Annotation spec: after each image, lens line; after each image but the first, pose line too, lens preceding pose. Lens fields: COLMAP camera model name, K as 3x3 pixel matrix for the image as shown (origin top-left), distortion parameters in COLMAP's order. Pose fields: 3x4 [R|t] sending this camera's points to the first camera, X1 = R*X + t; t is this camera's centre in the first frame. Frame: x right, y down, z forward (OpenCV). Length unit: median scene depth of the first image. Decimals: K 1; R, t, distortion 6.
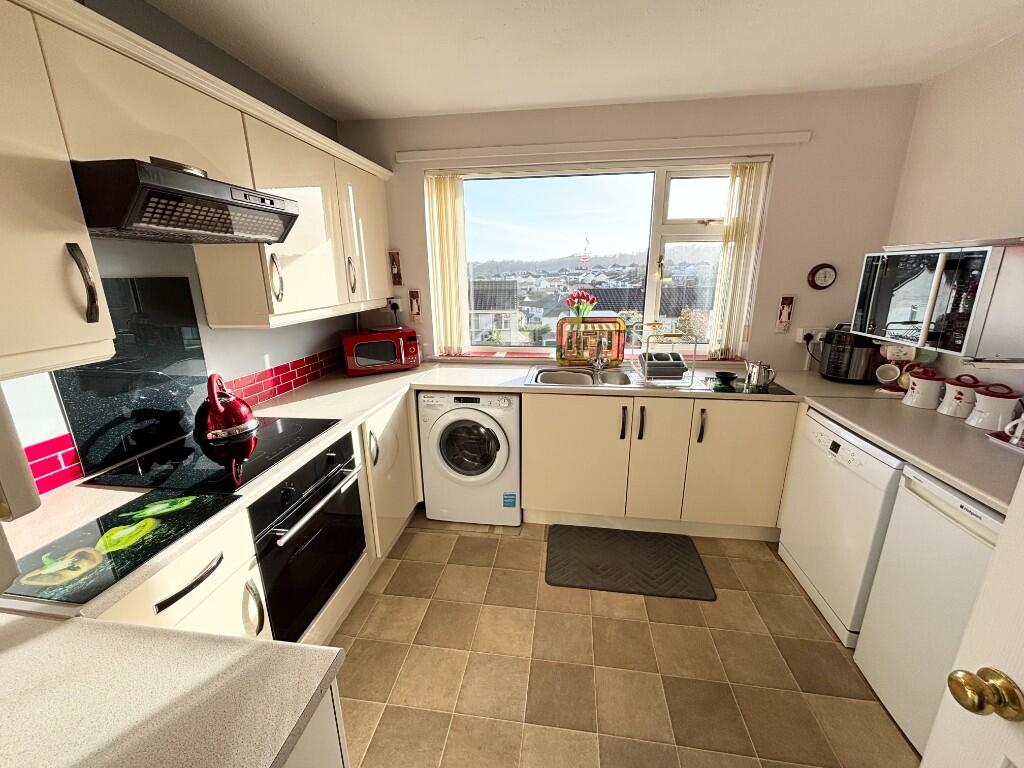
lens RADIAL K [[414.6, 0, 513.9], [0, 414.6, 385.1], [0, 0, 1]] dist [0.011493, 0.016289]
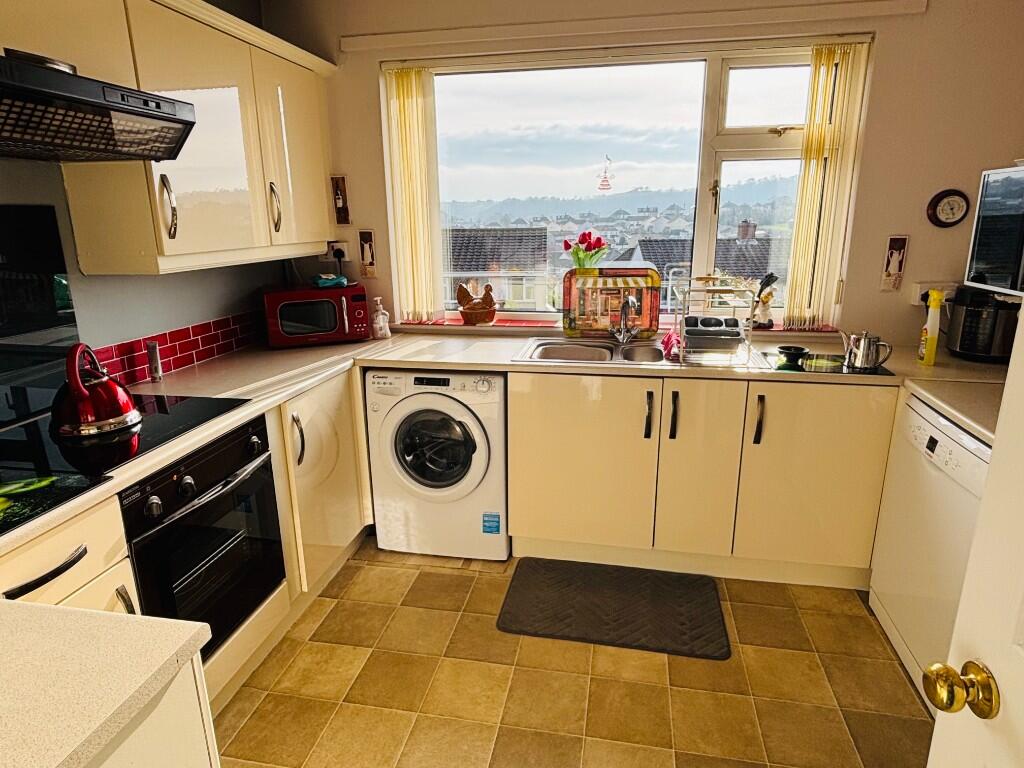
lens RADIAL K [[624.5, 0, 514.0], [0, 624.5, 385.9], [0, 0, 1]] dist [0.034219, -0.001680]
pose [[0.998769, 0.010982, -0.048370, 0.082333], [-0.011026, 0.999939, -0.000632, 0.042958], [0.048360, 0.001165, 0.998829, -0.077786]]
